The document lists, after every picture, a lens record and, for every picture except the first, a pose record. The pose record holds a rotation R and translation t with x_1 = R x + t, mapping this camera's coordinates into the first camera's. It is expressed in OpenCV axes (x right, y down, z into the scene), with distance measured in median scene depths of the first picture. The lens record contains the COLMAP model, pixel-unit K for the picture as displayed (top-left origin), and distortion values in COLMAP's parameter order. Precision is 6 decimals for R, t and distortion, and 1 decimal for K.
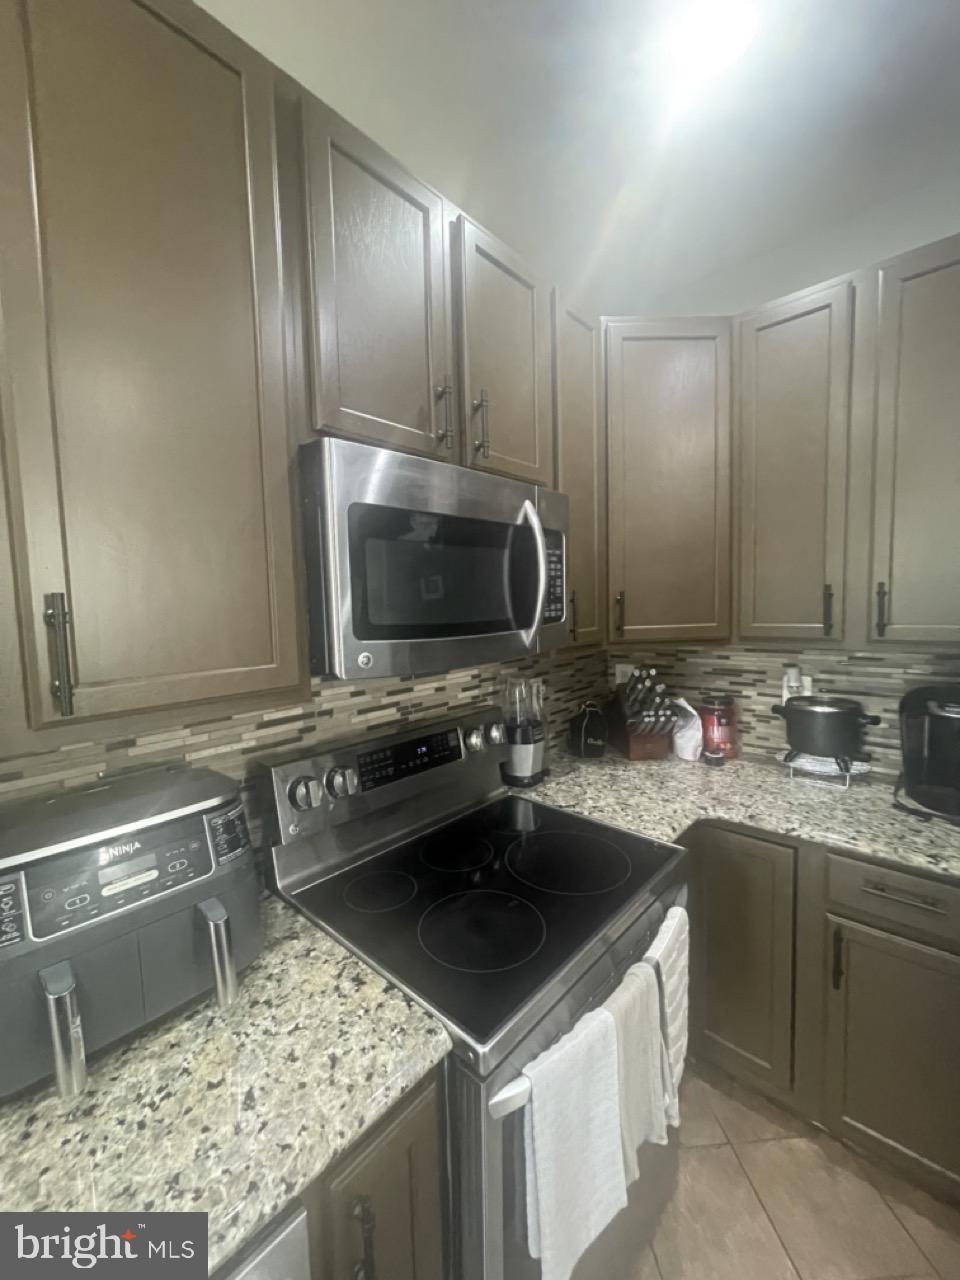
lens RADIAL K [[514.7, 0, 475.7], [0, 514.7, 638.9], [0, 0, 1]] dist [0.000870, 0.000118]
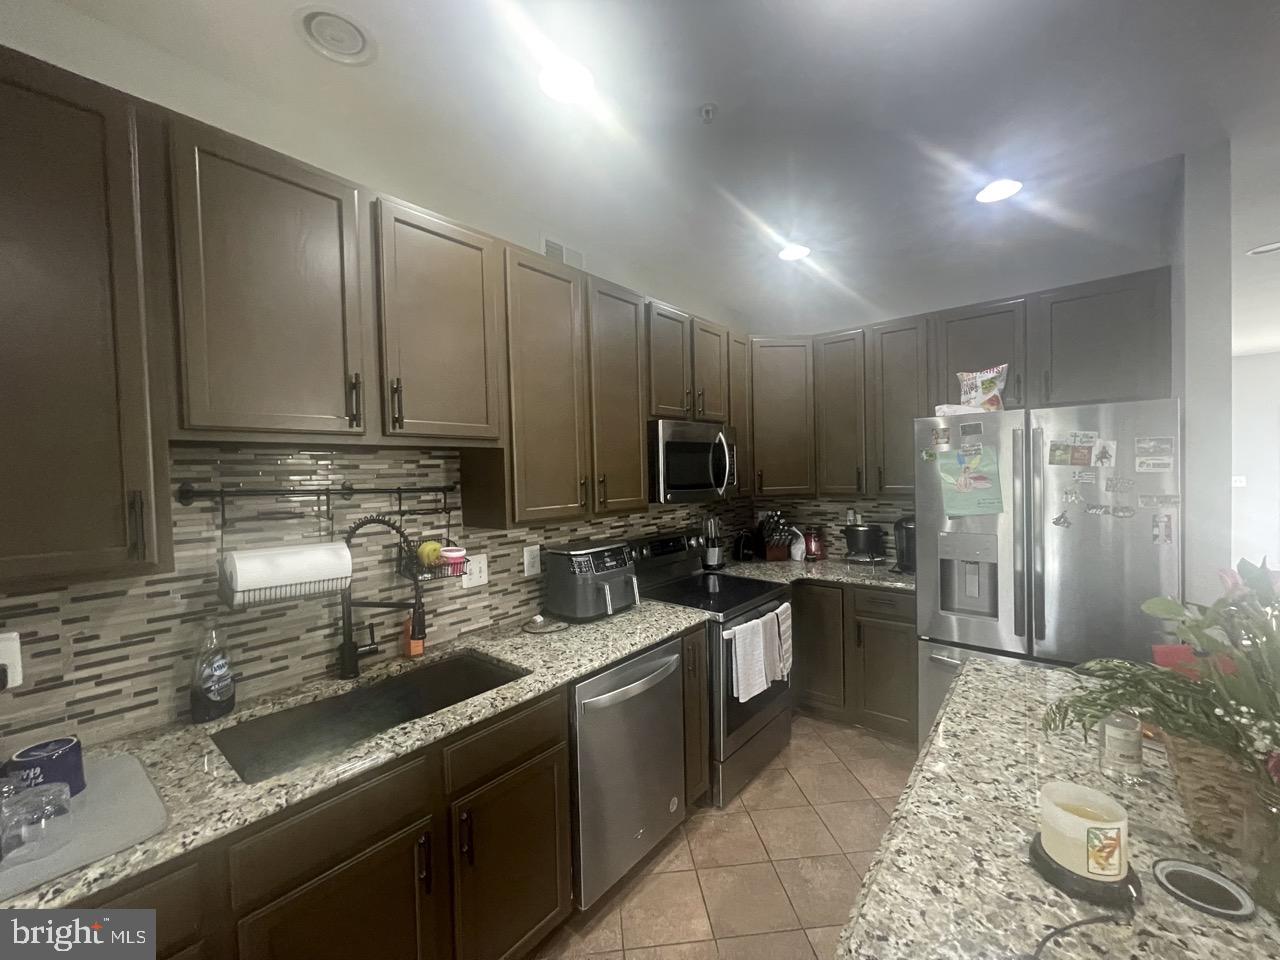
lens RADIAL K [[514.7, 0, 642.7], [0, 514.7, 482.5], [0, 0, 1]] dist [0.000870, 0.000118]
pose [[0.998774, -0.001623, 0.049470, -0.310471], [0.004379, 0.998440, -0.055655, 0.073548], [-0.049303, 0.055804, 0.997224, -1.094124]]
